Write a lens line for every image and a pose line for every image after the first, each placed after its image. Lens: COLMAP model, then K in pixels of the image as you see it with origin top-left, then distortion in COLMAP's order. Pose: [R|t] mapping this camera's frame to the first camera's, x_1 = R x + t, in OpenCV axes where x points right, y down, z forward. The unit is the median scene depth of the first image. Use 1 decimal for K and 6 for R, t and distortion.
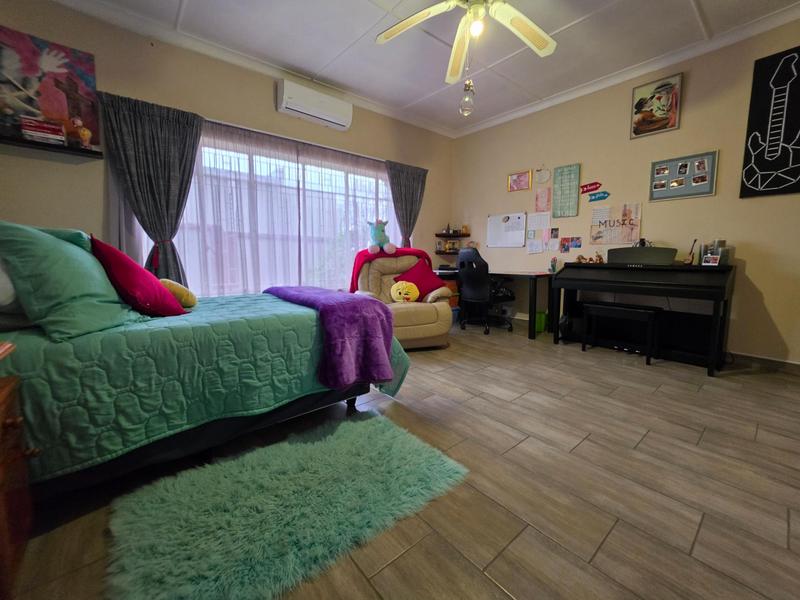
lens RADIAL K [[320.7, 0, 400.3], [0, 320.7, 294.8], [0, 0, 1]] dist [-0.006777, 0.000217]
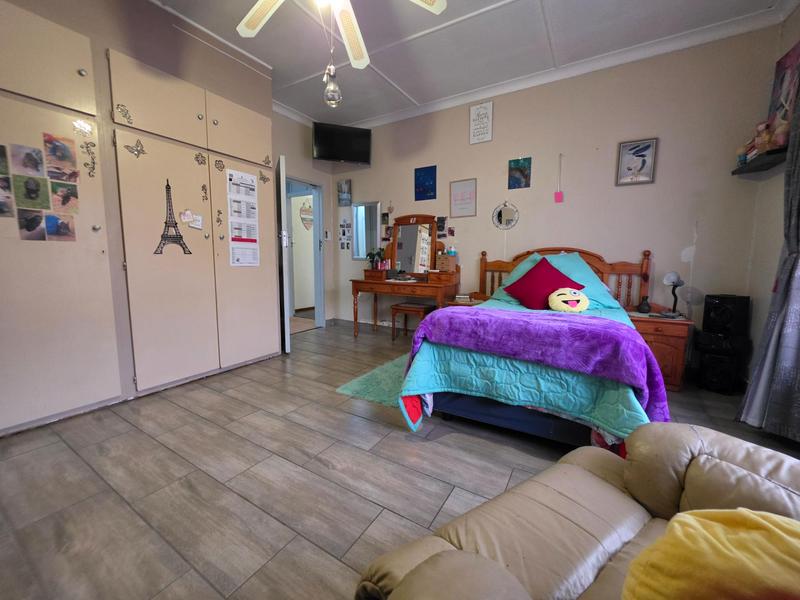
lens RADIAL K [[320.7, 0, 401.4], [0, 320.7, 297.3], [0, 0, 1]] dist [-0.006777, 0.000217]
pose [[-0.942106, 0.026929, -0.334231, 0.289663], [-0.051546, 0.973291, 0.223713, -0.229052], [0.331328, 0.227990, -0.915556, 1.683917]]
